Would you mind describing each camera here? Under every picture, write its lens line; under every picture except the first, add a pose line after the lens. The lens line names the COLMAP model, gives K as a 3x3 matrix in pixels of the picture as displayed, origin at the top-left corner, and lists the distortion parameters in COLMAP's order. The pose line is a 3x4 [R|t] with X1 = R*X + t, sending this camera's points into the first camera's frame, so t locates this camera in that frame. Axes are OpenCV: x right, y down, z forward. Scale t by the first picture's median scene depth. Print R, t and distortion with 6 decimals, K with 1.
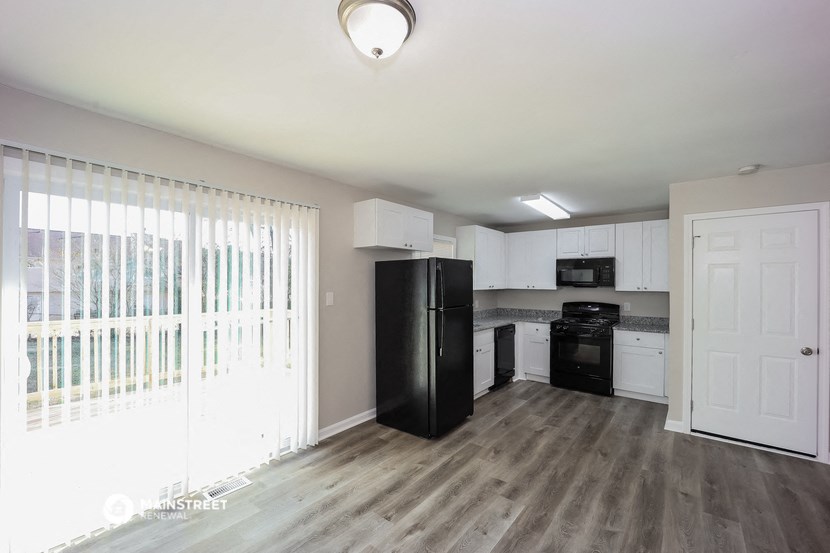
lens RADIAL K [[345.4, 0, 414.2], [0, 345.4, 281.7], [0, 0, 1]] dist [-0.013108, 0.000106]
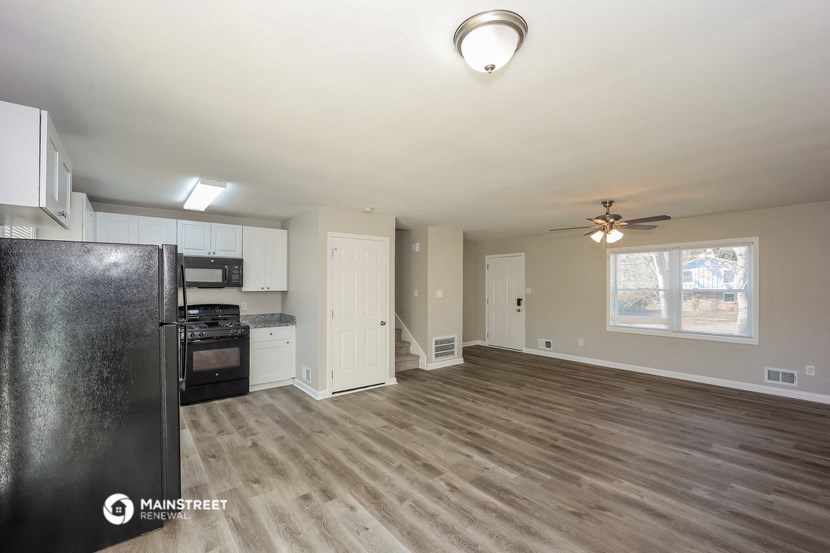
lens RADIAL K [[355.6, 0, 415.9], [0, 355.6, 281.8], [0, 0, 1]] dist [-0.009997, -0.000263]
pose [[0.213730, 0.003837, 0.976885, -0.475733], [-0.002230, 0.999992, -0.003439, 0.001311], [-0.976890, -0.001443, 0.213736, 0.379315]]
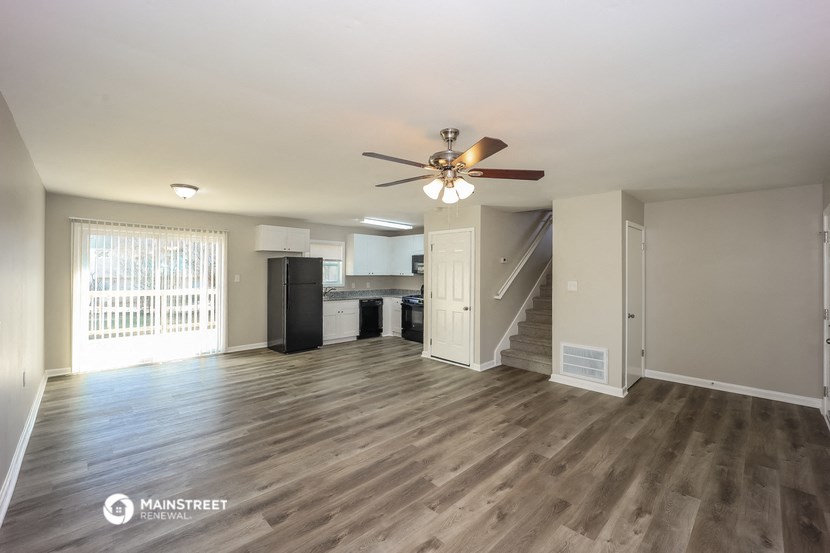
lens RADIAL K [[345.9, 0, 417.0], [0, 345.9, 270.1], [0, 0, 1]] dist [-0.006951, -0.000208]
pose [[0.993342, 0.004406, -0.115117, 0.933496], [-0.004707, 0.999986, -0.002336, 0.002714], [0.115106, 0.002862, 0.993349, -0.749655]]
